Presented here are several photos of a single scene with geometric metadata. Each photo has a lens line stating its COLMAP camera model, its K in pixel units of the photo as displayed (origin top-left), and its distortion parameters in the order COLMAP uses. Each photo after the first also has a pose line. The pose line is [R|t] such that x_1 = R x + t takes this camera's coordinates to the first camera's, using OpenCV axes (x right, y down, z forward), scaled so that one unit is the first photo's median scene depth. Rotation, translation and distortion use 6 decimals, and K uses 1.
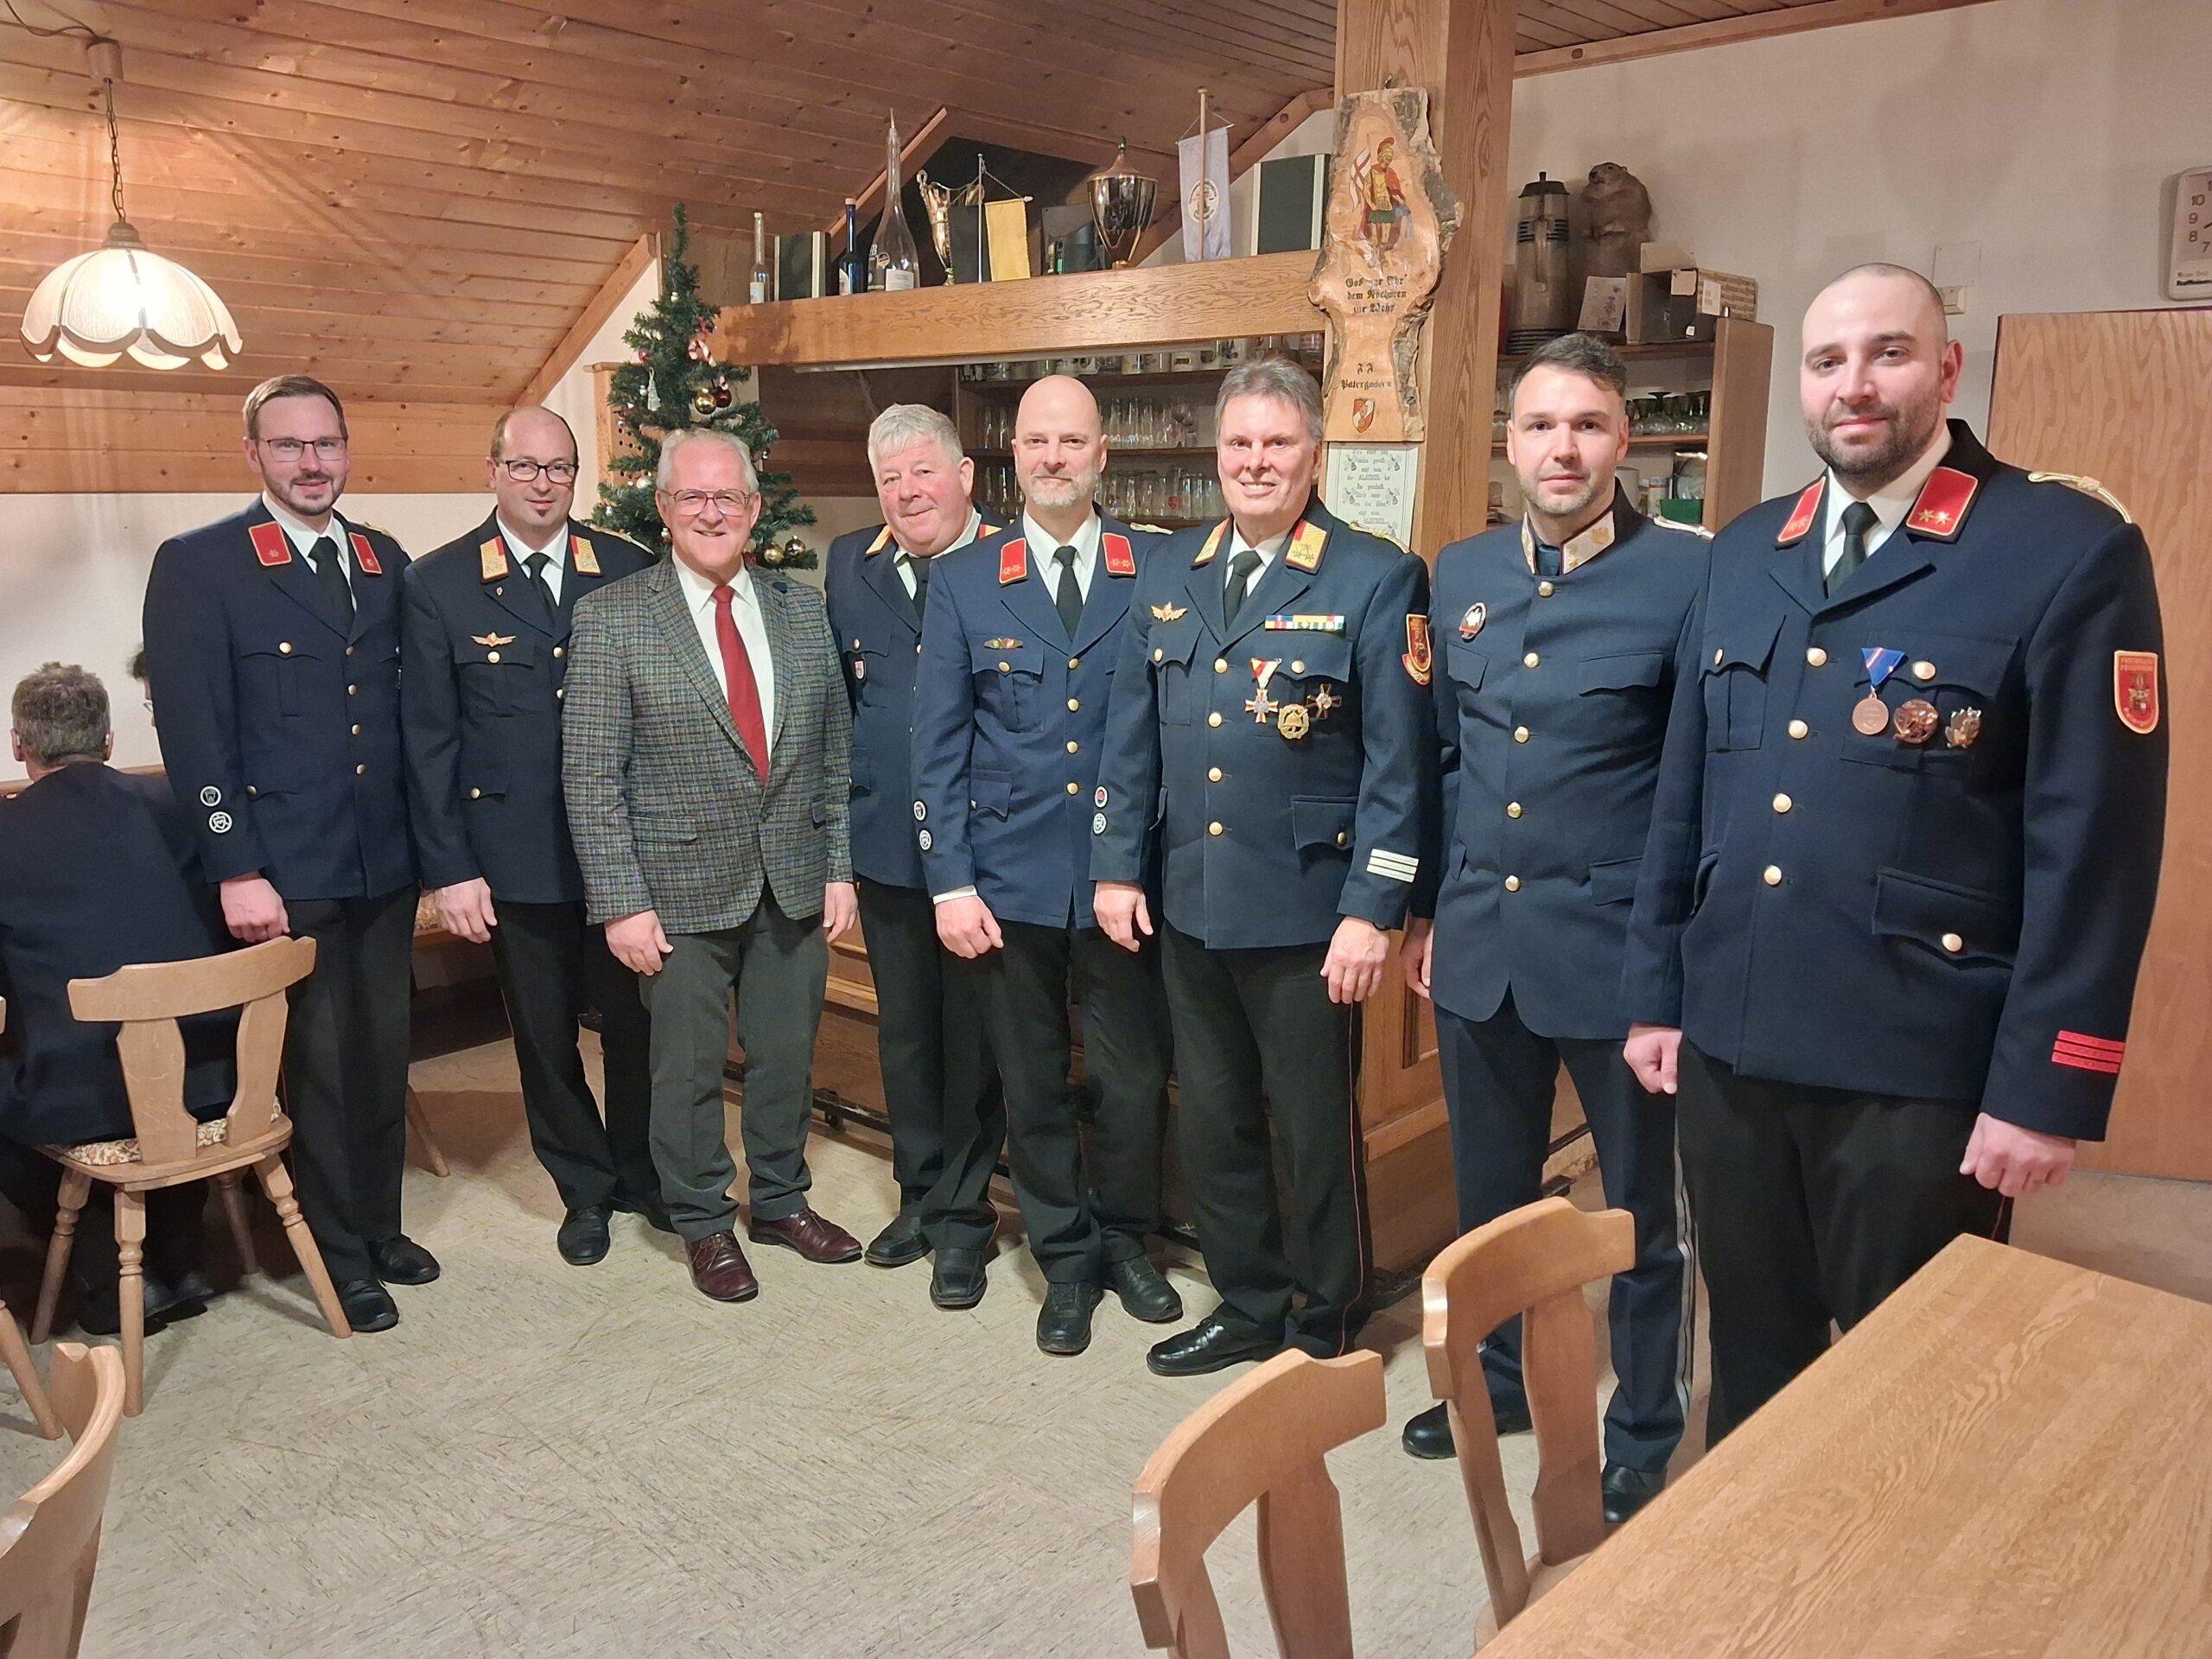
lens RADIAL K [[1663.0, 0, 1106.0], [0, 1663.0, 829.5], [0, 0, 1]] dist [0.078282, -0.203851]
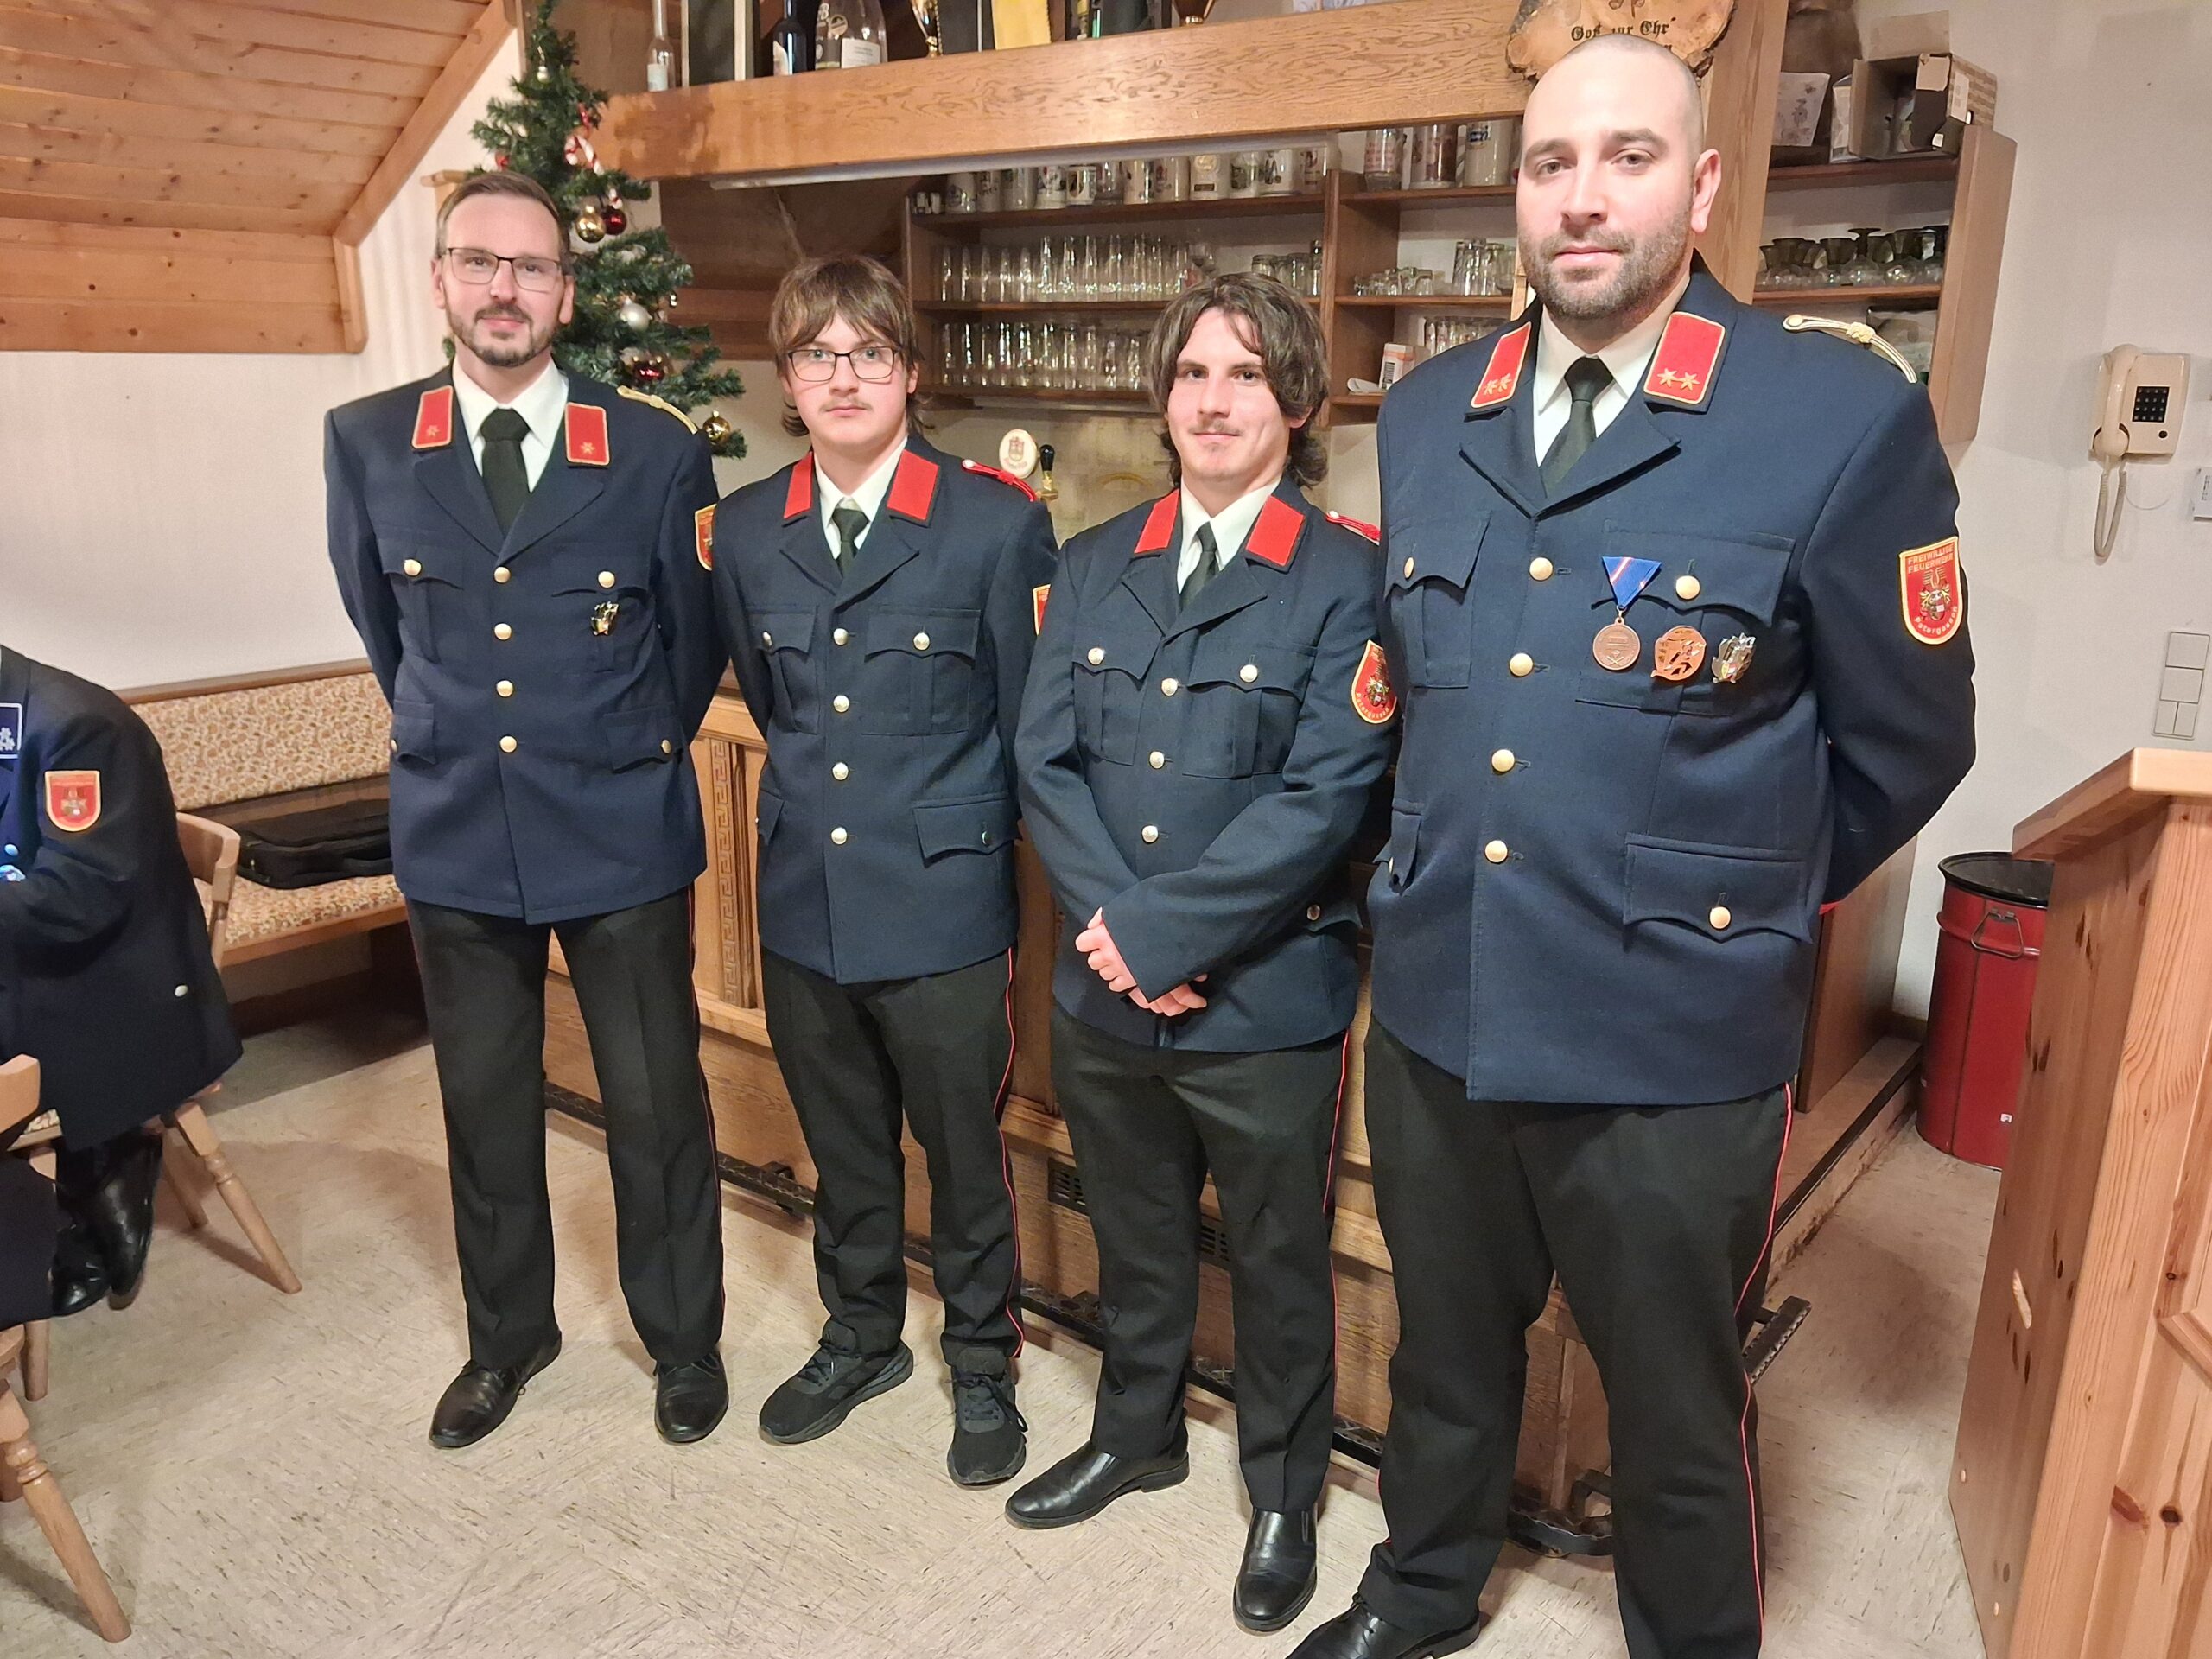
lens RADIAL K [[1754.9, 0, 1122.6], [0, 1754.9, 851.7], [0, 0, 1]] dist [0.000852, 0.000228]
pose [[0.998365, -0.008950, 0.056462, -0.055555], [0.004865, 0.997388, 0.072069, -0.039454], [-0.056959, -0.071676, 0.995800, 0.213983]]
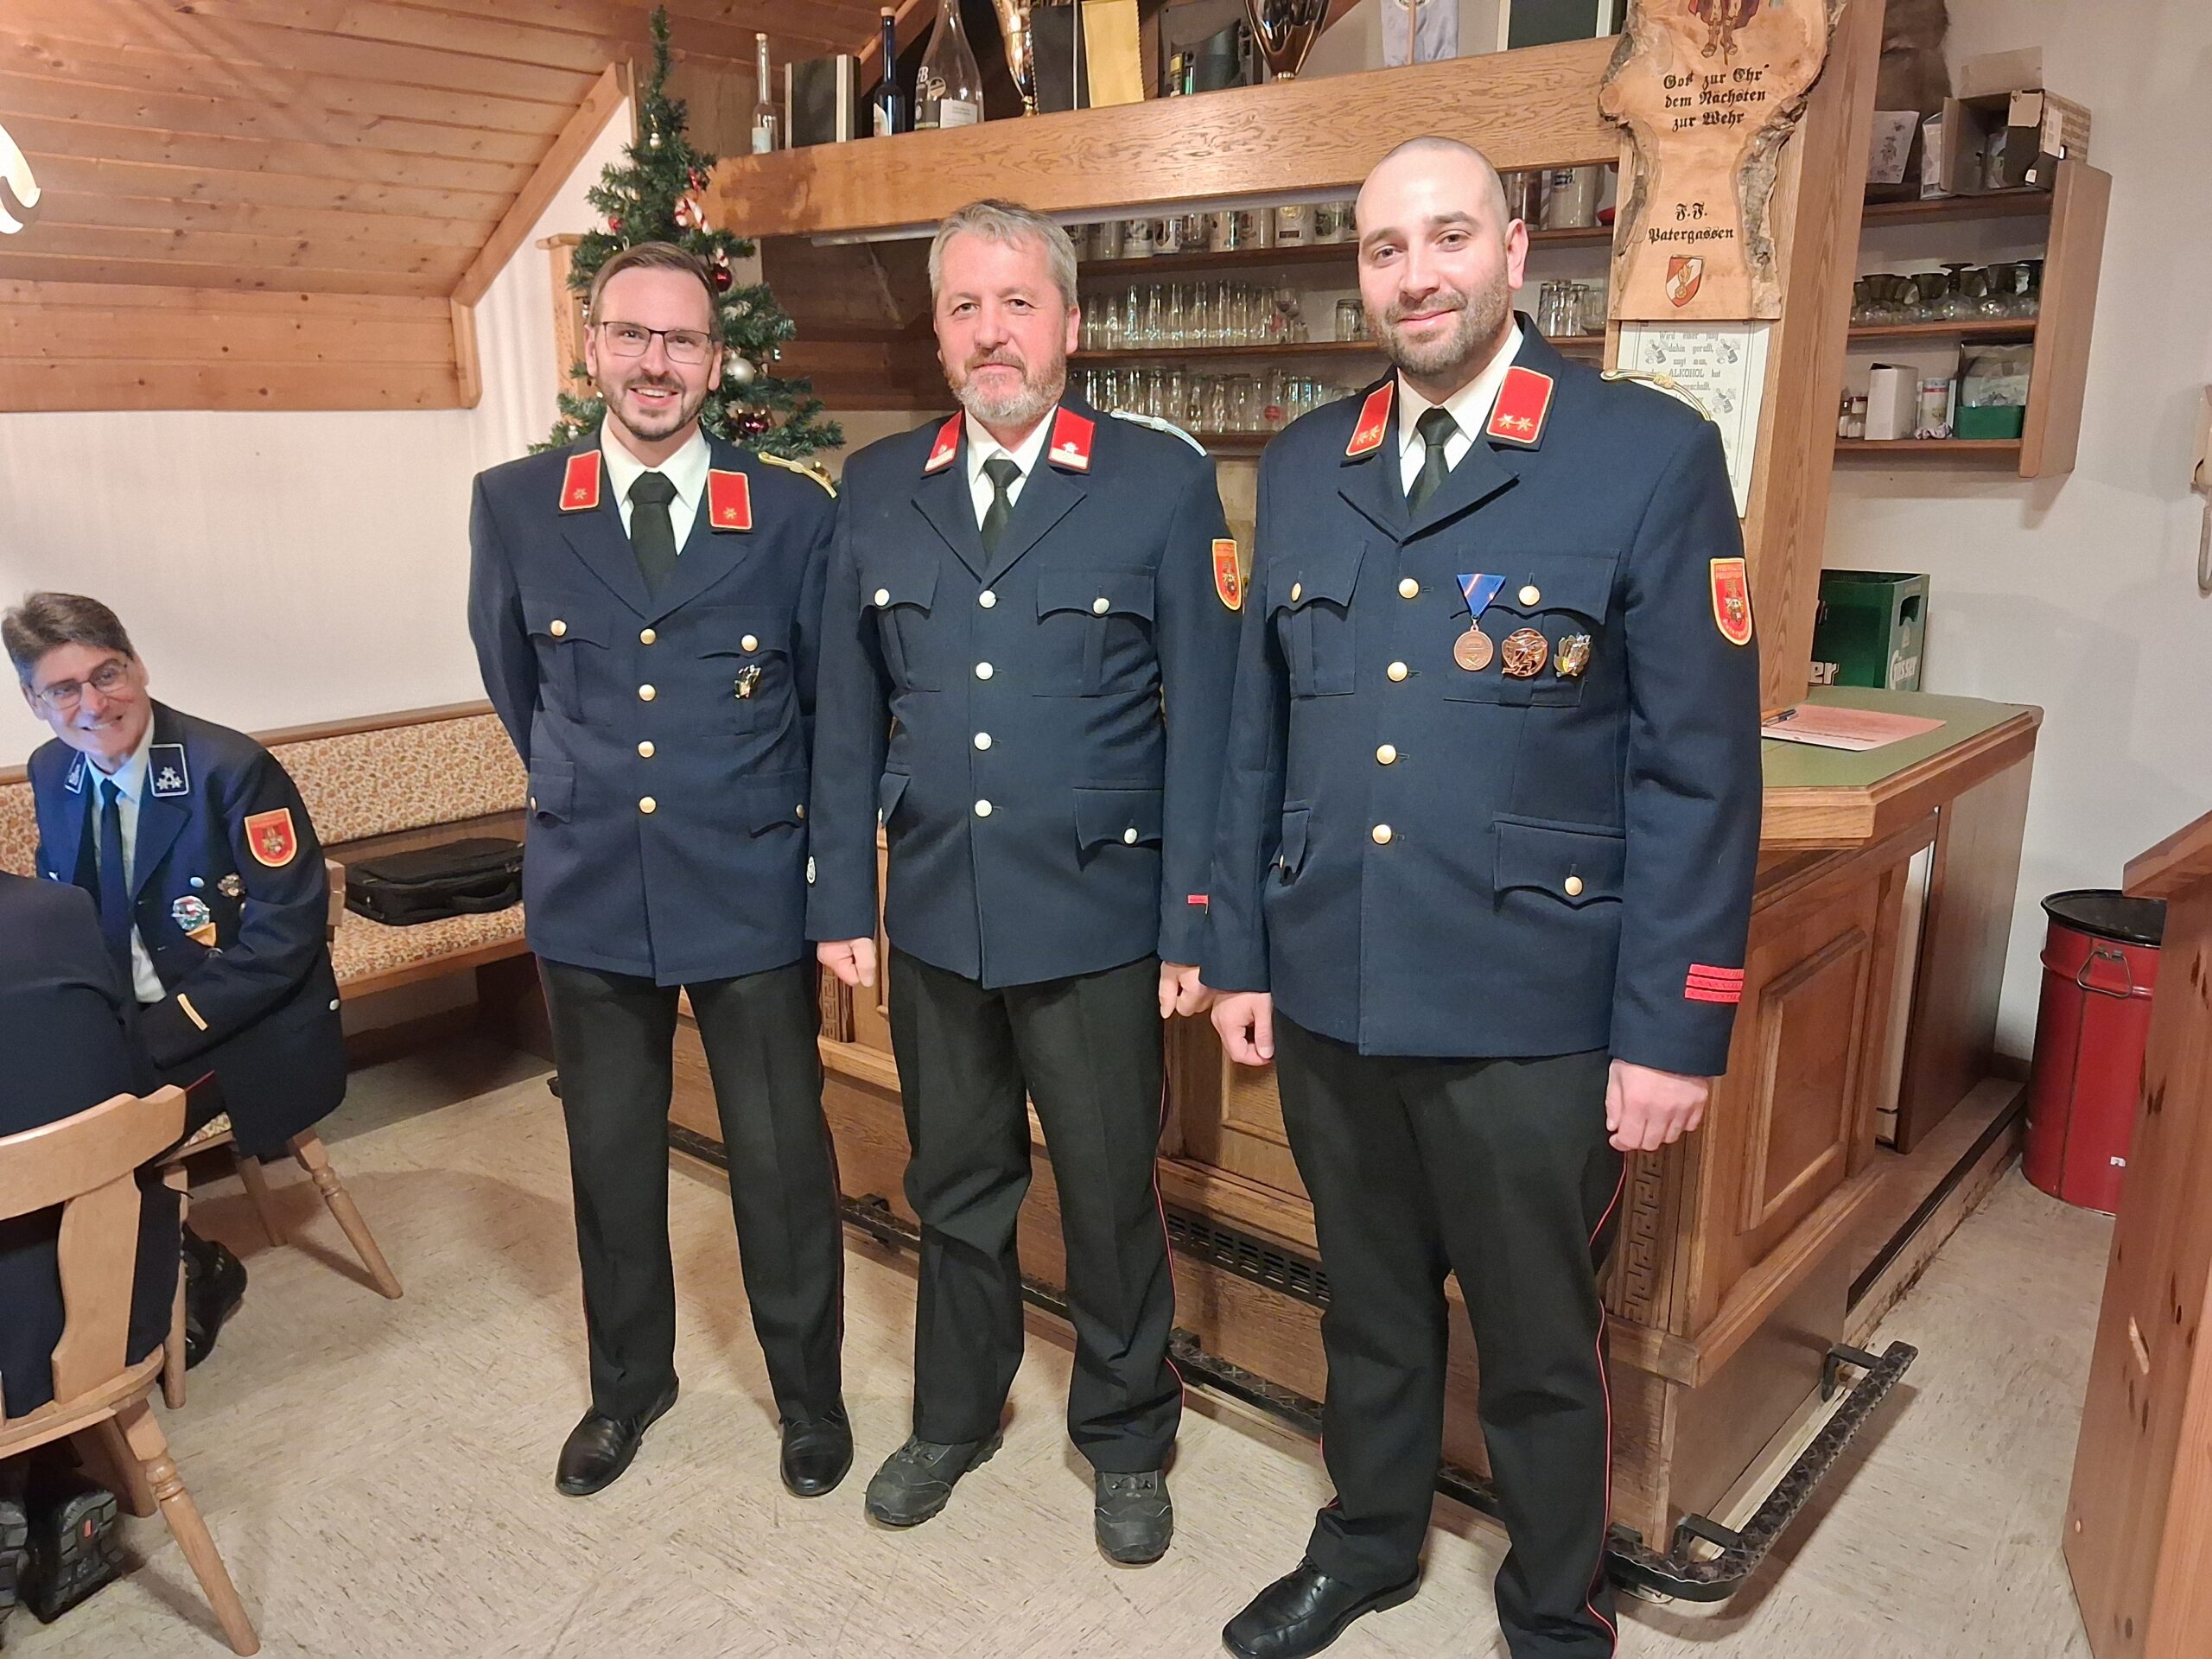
lens RADIAL K [[1750.6, 0, 1110.3], [0, 1750.6, 840.1], [0, 0, 1]] dist [-0.005223, 0.006771]
pose [[0.999942, -0.008947, 0.005998, -0.062546], [0.008673, 0.998981, 0.044286, -0.040271], [-0.006389, -0.044231, 0.999001, 0.207911]]
